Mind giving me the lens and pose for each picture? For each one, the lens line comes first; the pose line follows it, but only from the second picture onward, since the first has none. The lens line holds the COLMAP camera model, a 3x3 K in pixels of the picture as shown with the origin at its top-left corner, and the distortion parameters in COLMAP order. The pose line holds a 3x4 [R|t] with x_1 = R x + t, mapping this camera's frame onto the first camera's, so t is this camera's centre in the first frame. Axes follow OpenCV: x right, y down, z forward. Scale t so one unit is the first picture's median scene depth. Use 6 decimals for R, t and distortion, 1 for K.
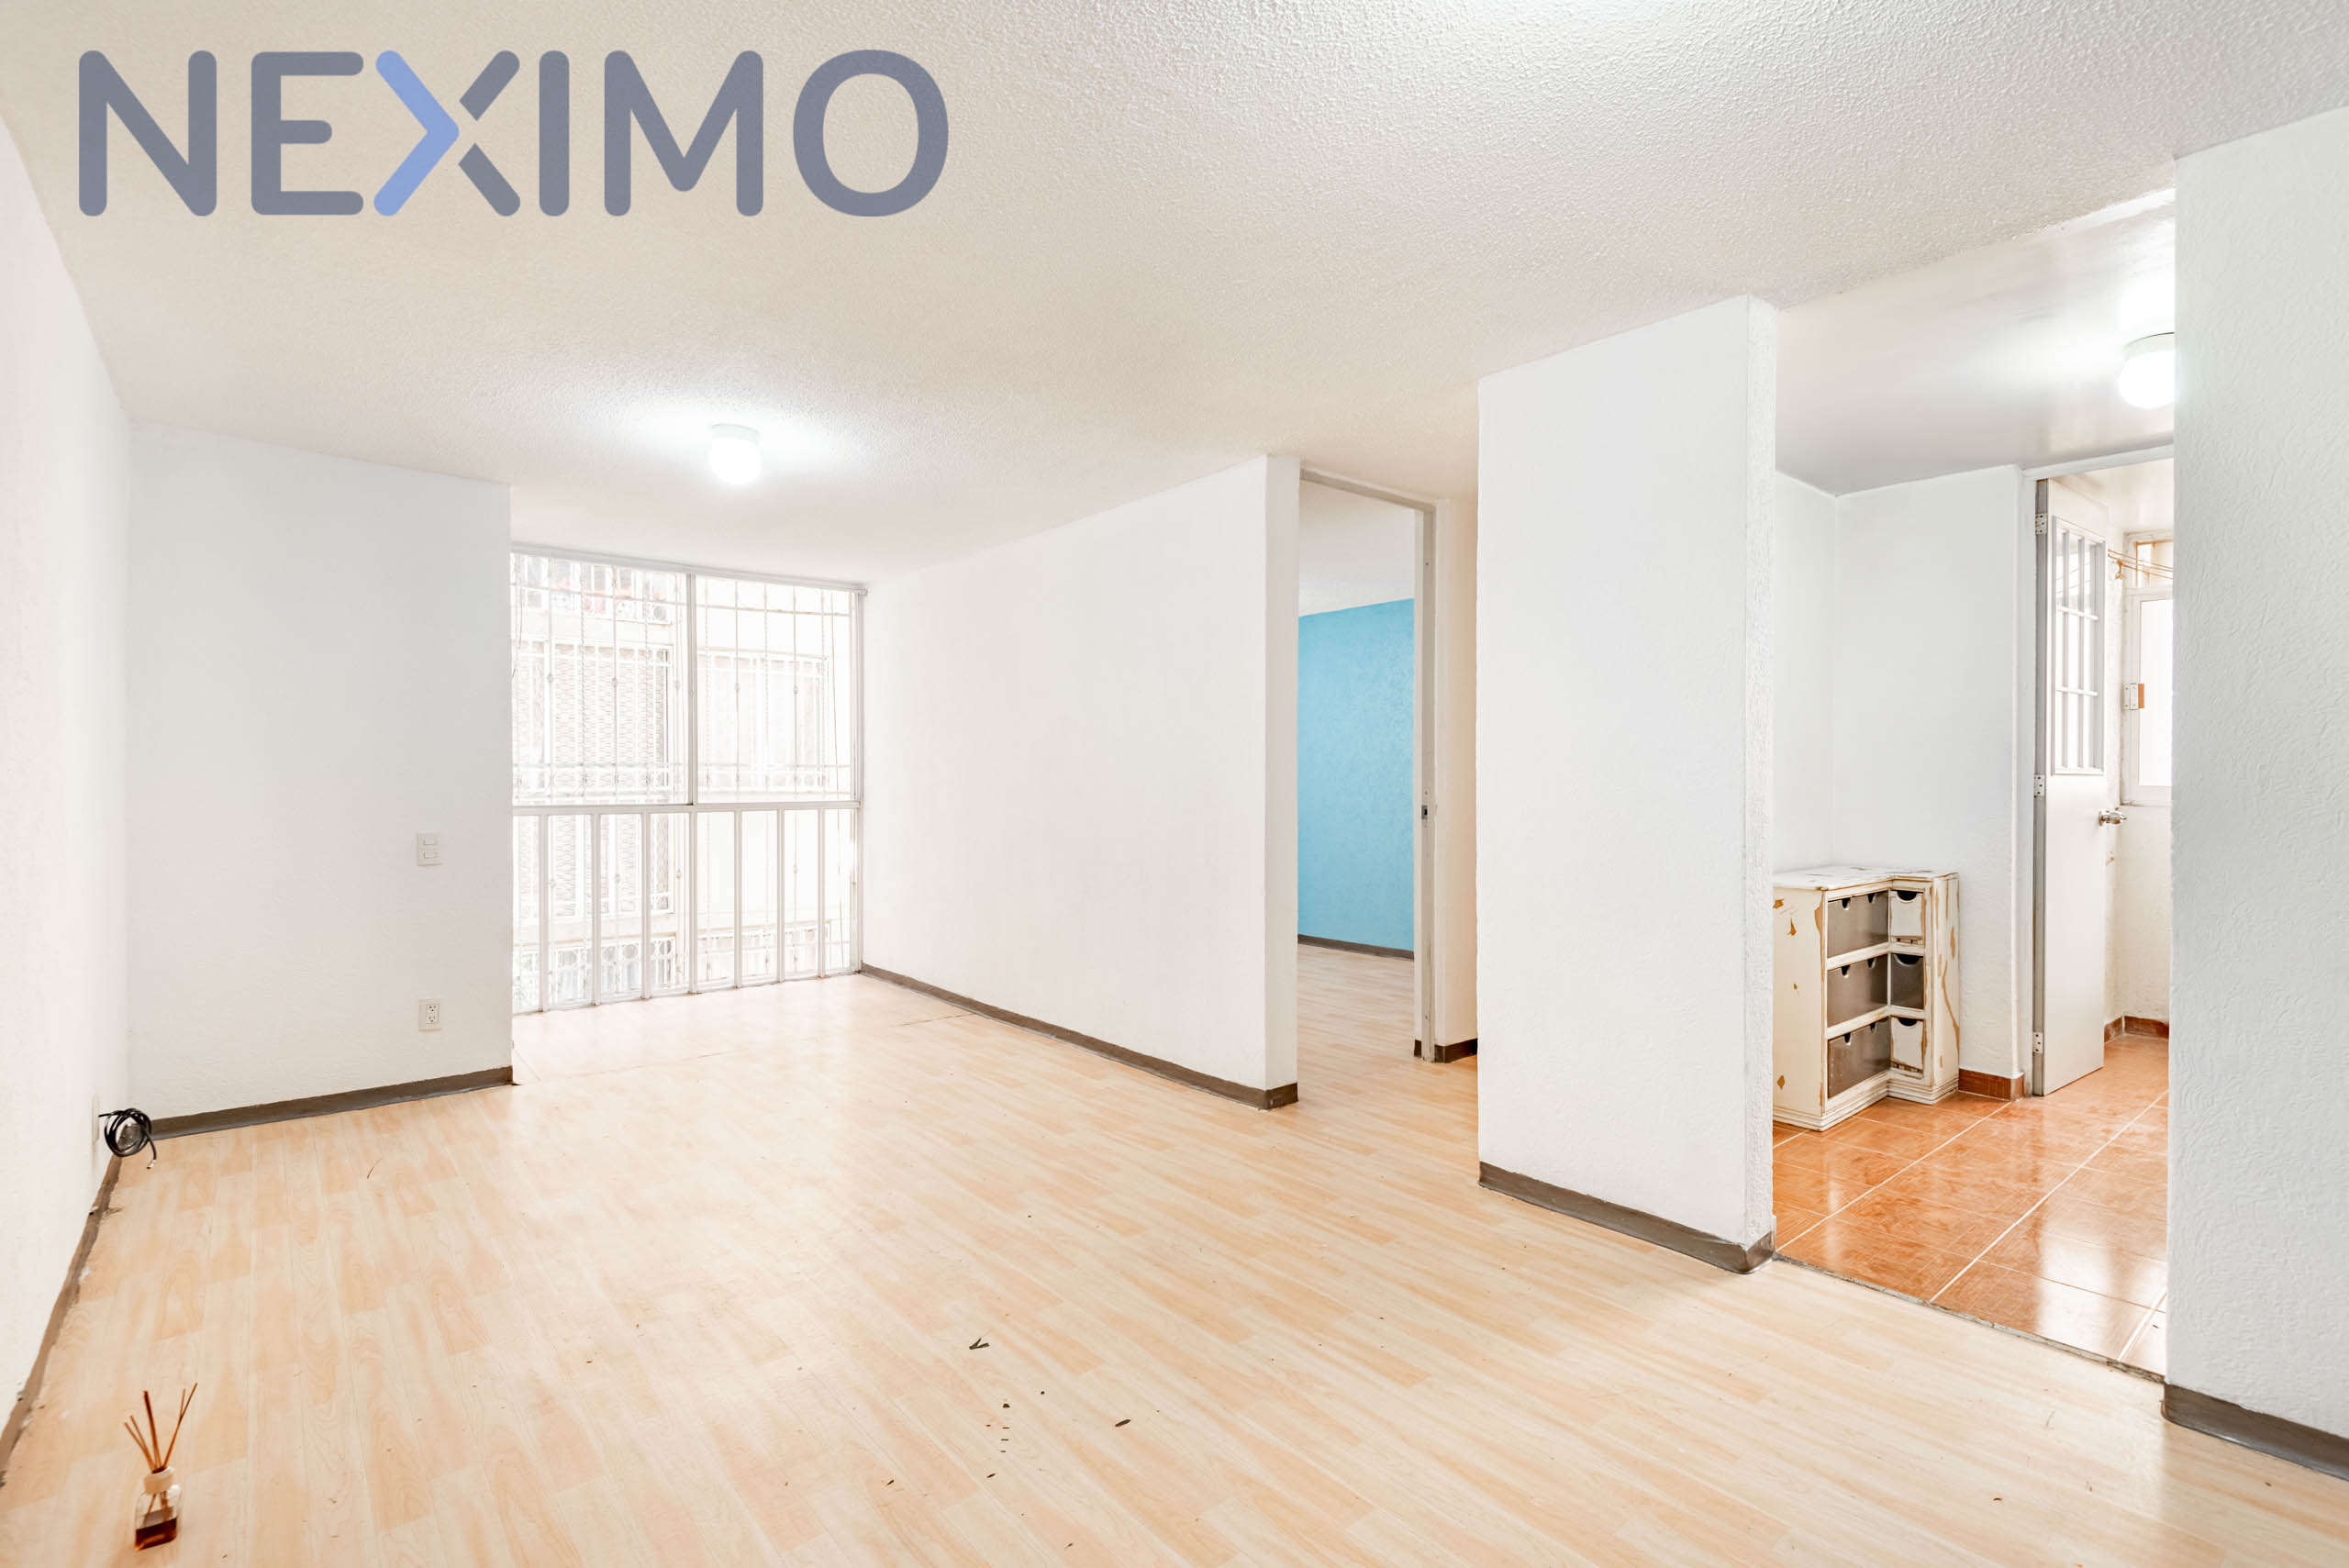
lens RADIAL K [[1088.9, 0, 1200.1], [0, 1088.9, 777.4], [0, 0, 1]] dist [0.001552, -0.002309]
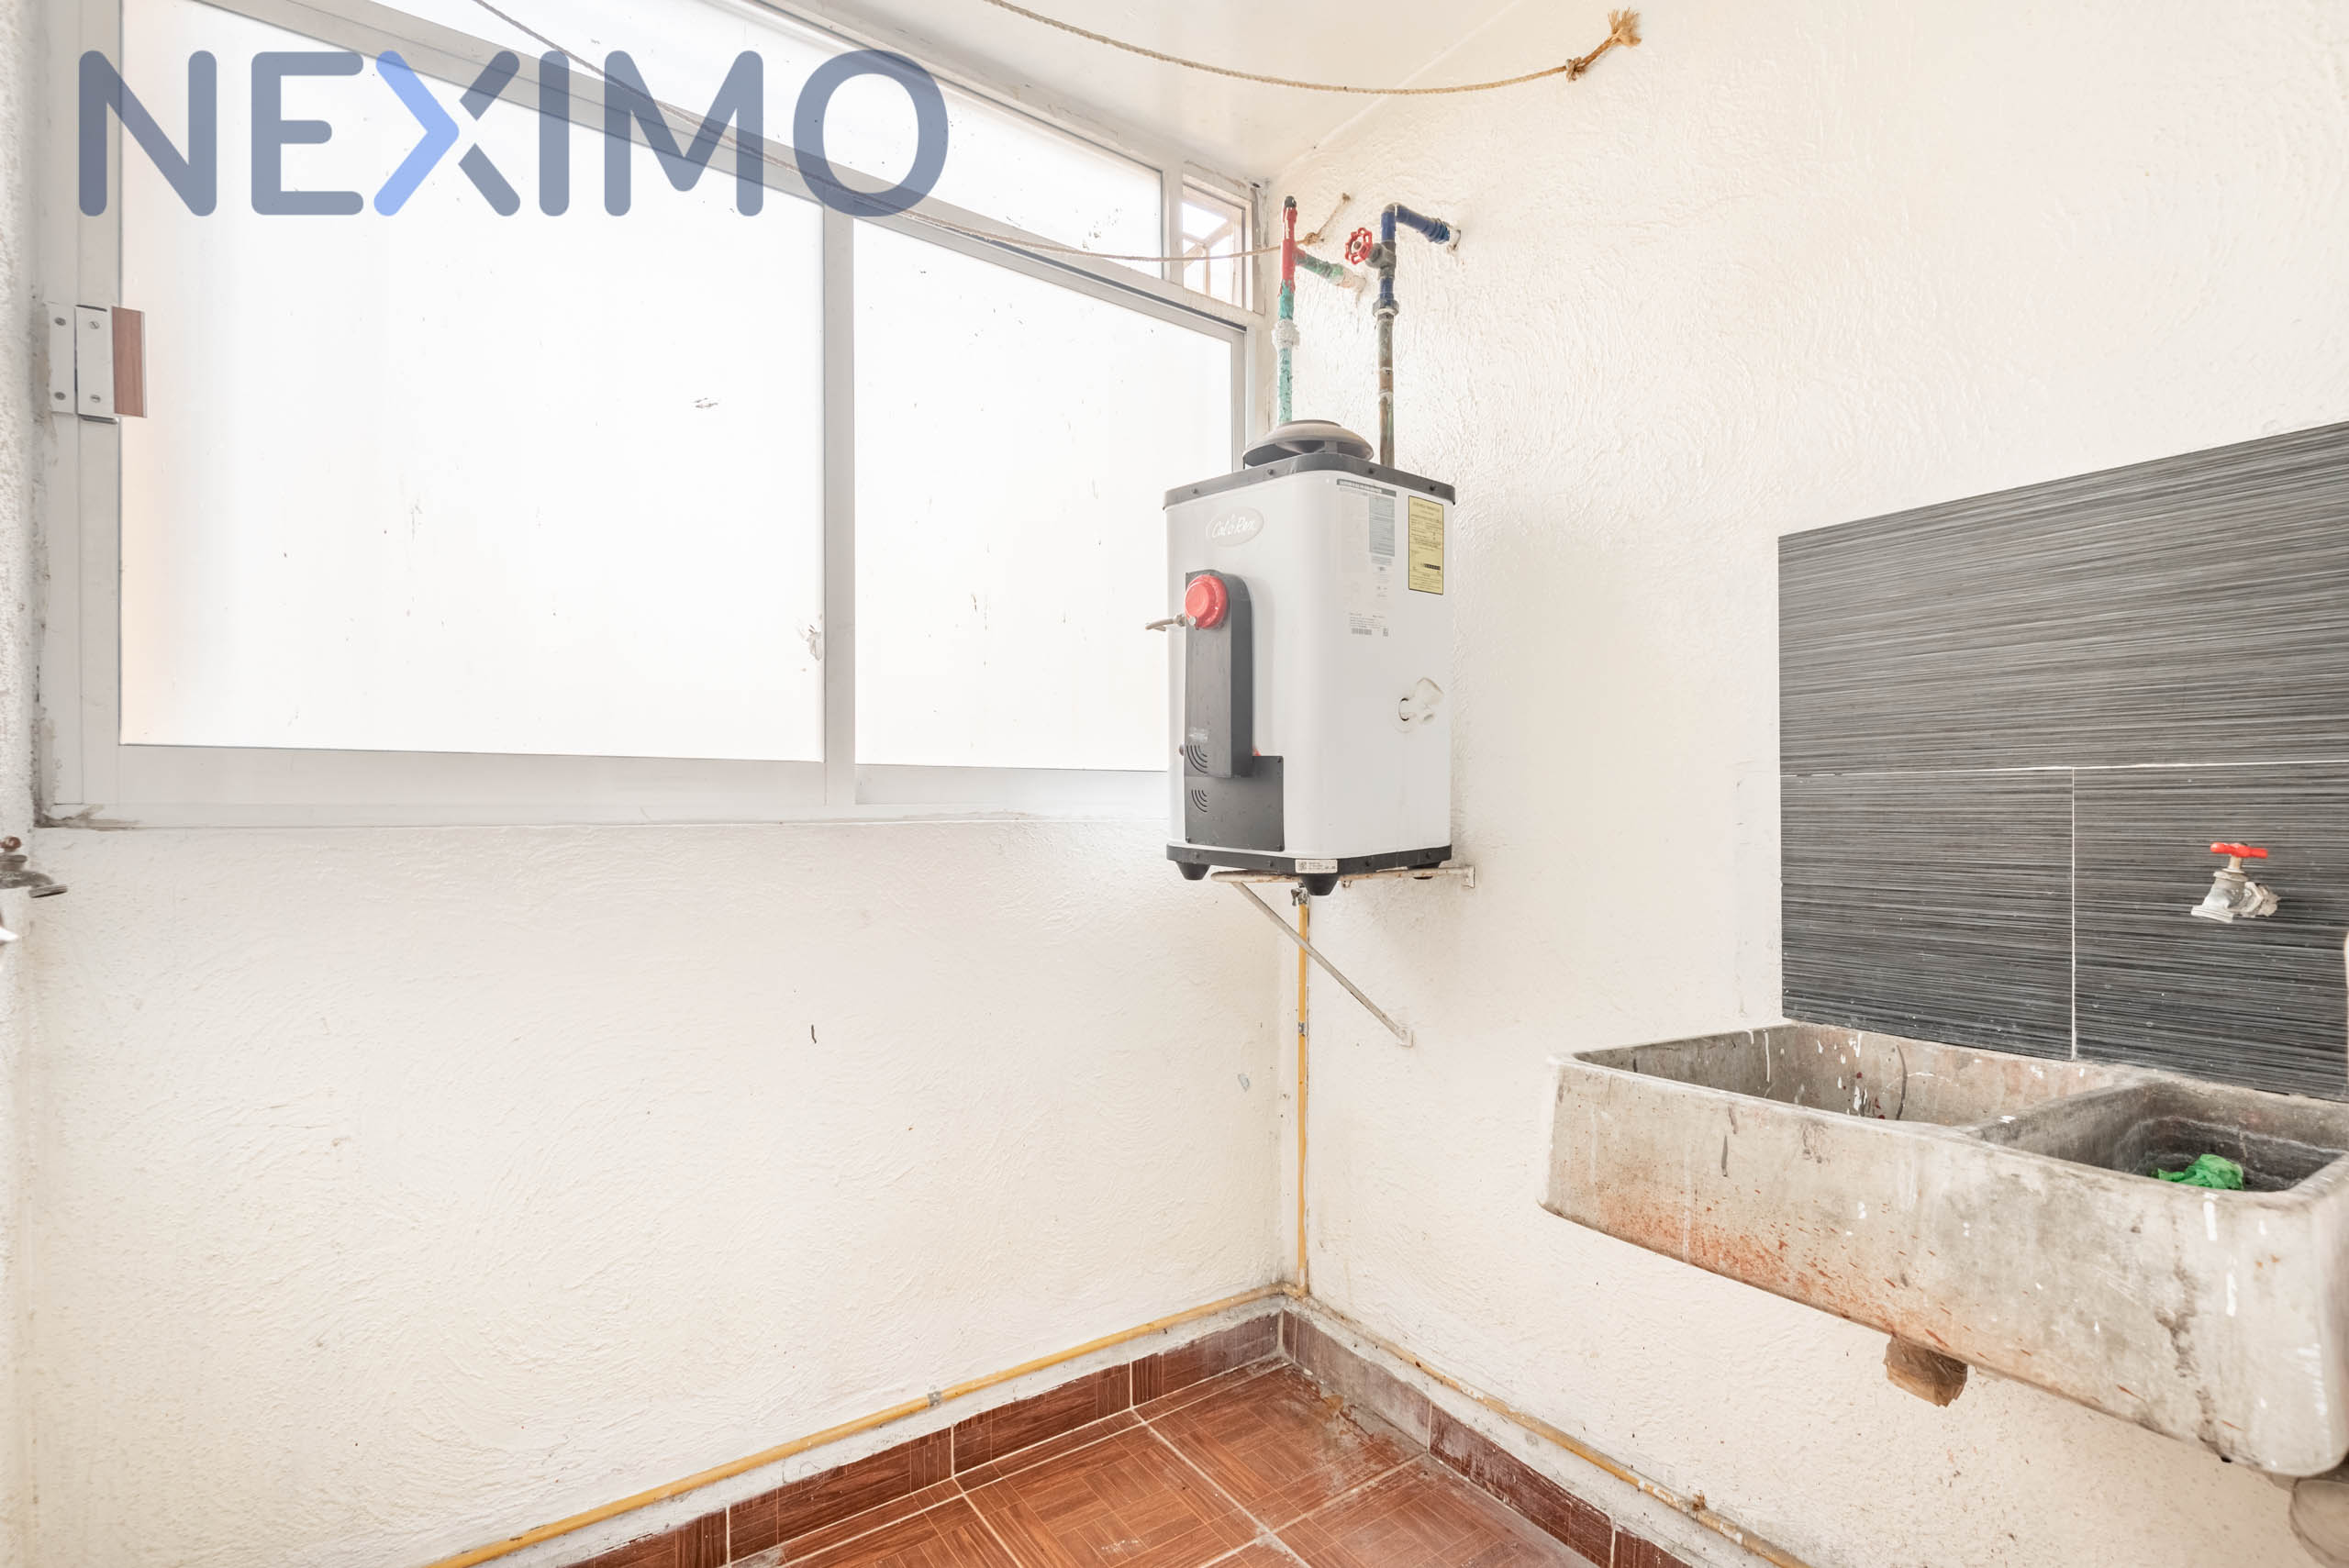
lens RADIAL K [[1088.9, 0, 1176.2], [0, 1088.9, 820.4], [0, 0, 1]] dist [0.001552, -0.002309]
pose [[0.076089, -0.005142, 0.997088, 0.819554], [0.005864, 0.999972, 0.004709, 0.032464], [-0.997084, 0.005489, 0.076117, 0.958660]]
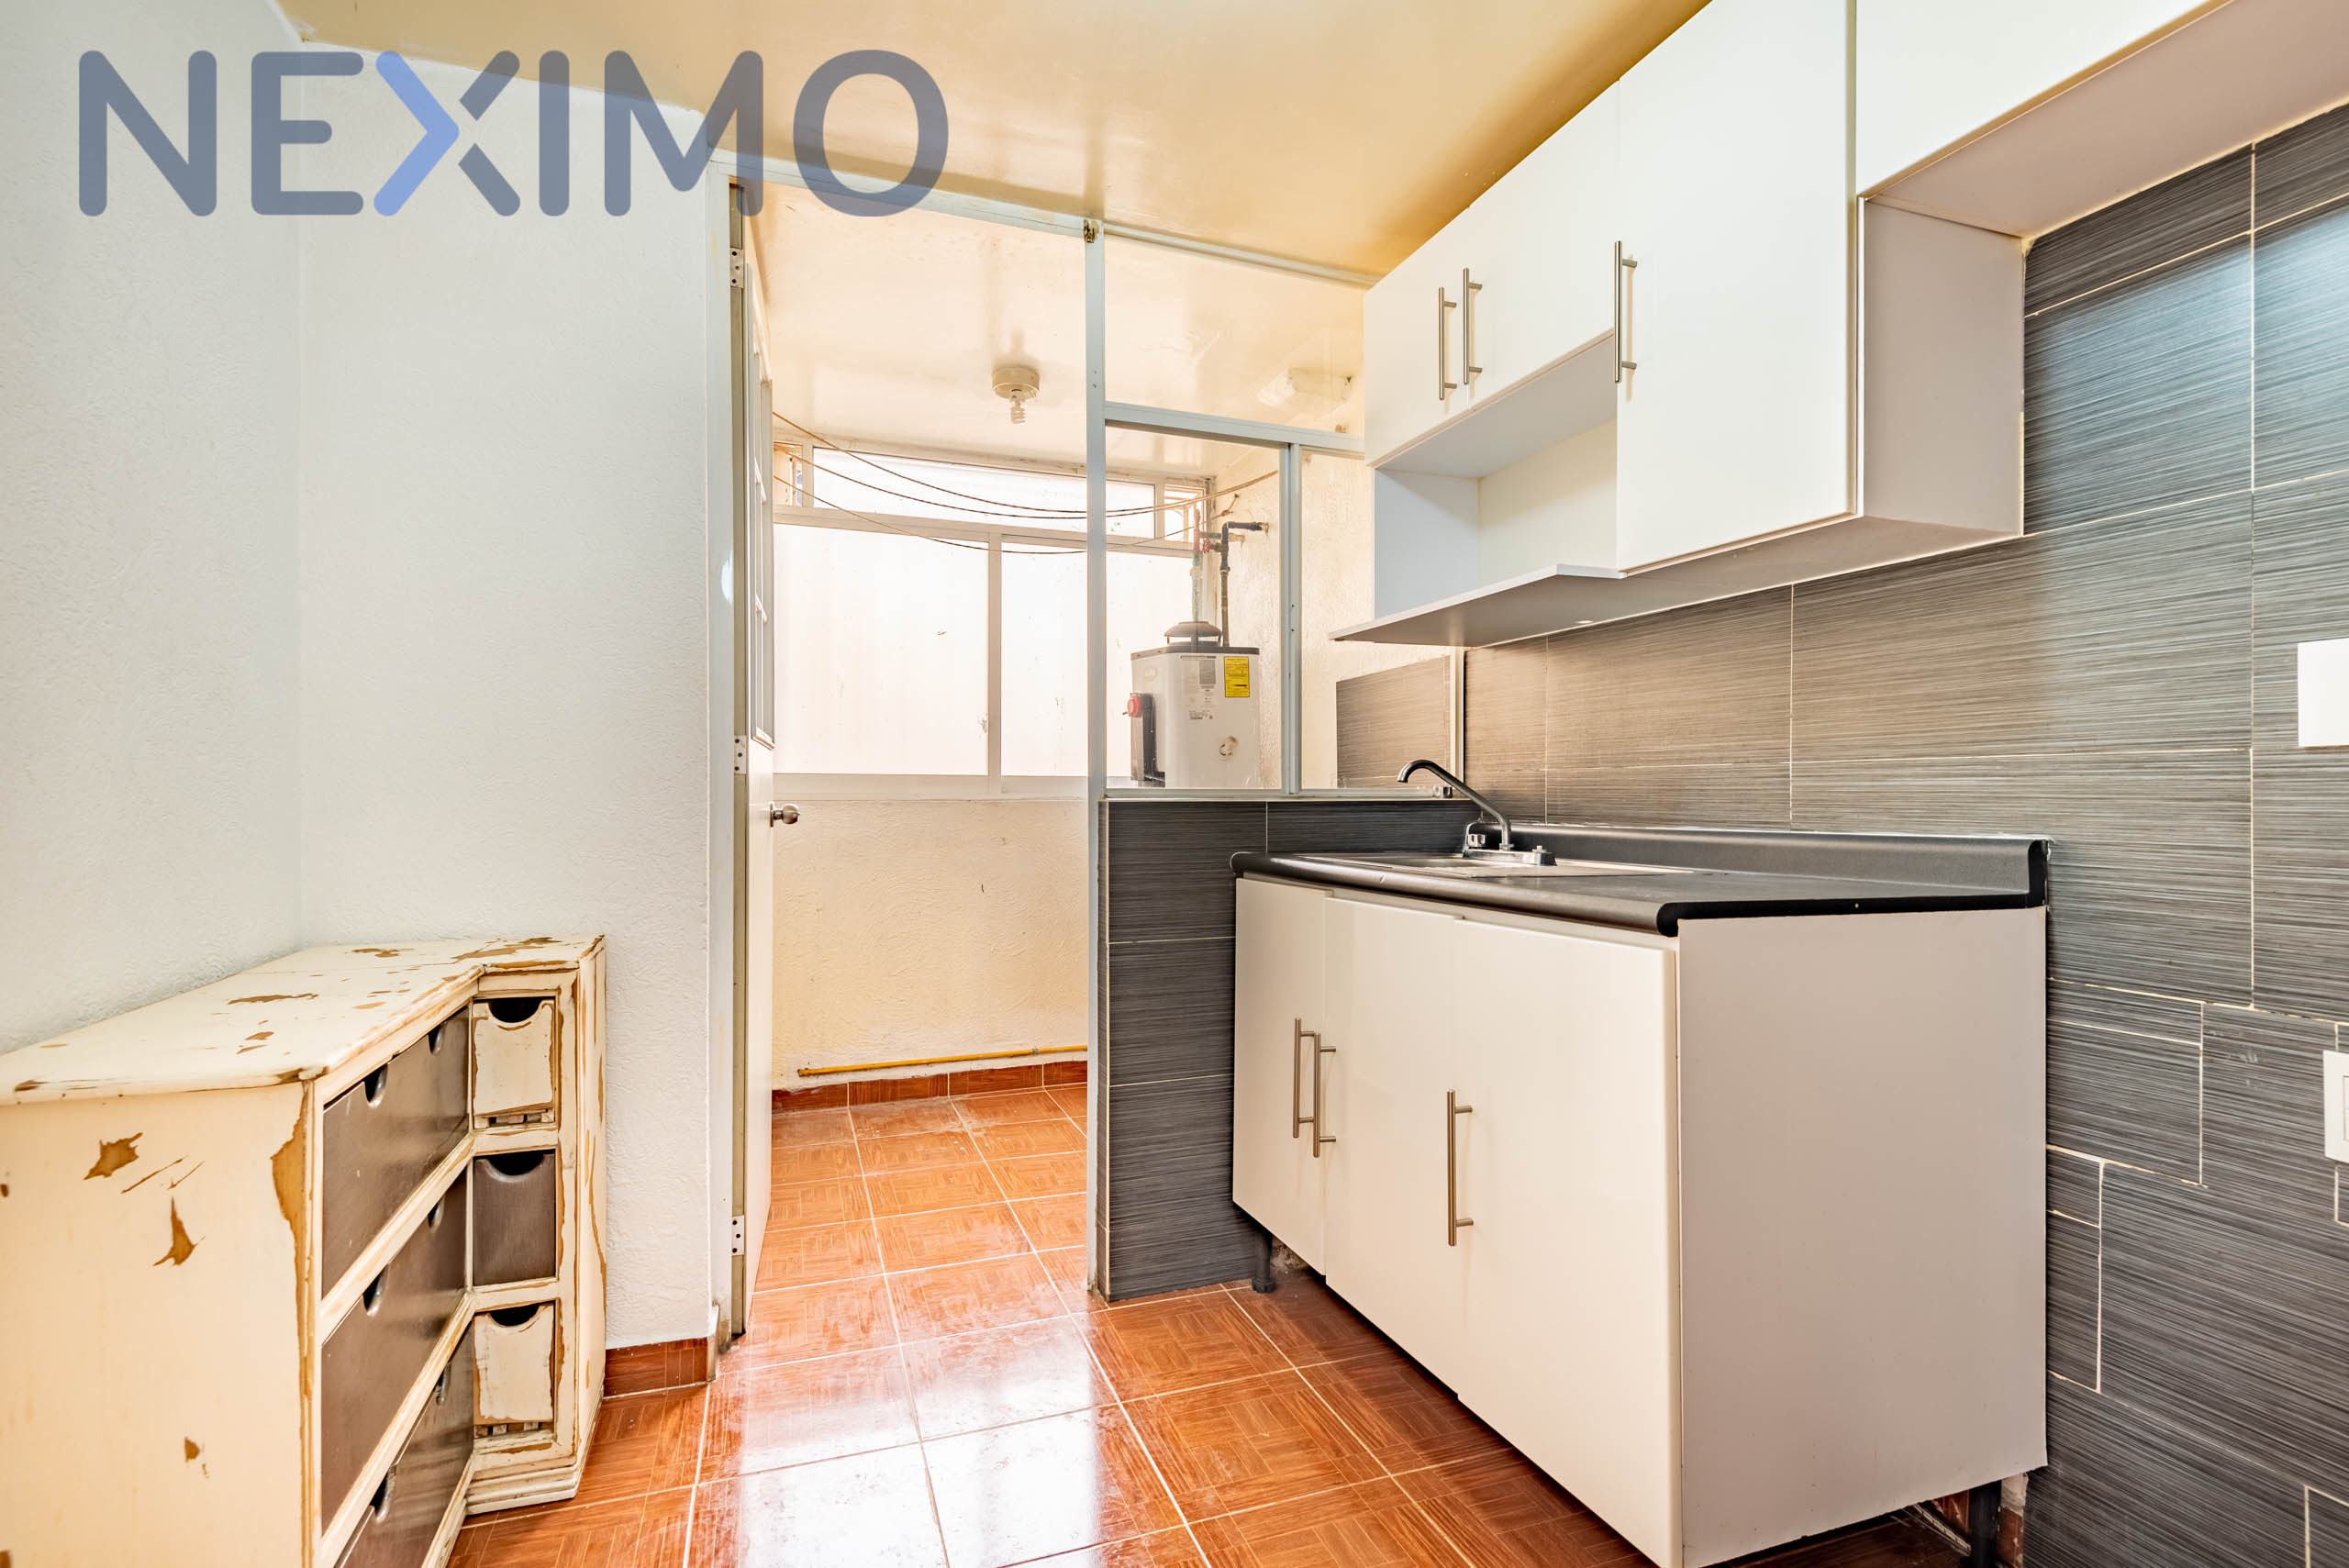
lens RADIAL K [[1088.9, 0, 1187.2], [0, 1088.9, 778.0], [0, 0, 1]] dist [0.001552, -0.002309]
pose [[0.328610, 0.009431, 0.944419, 0.344519], [0.006735, 0.999901, -0.012329, 0.027710], [-0.944442, 0.010412, 0.328514, 0.626987]]
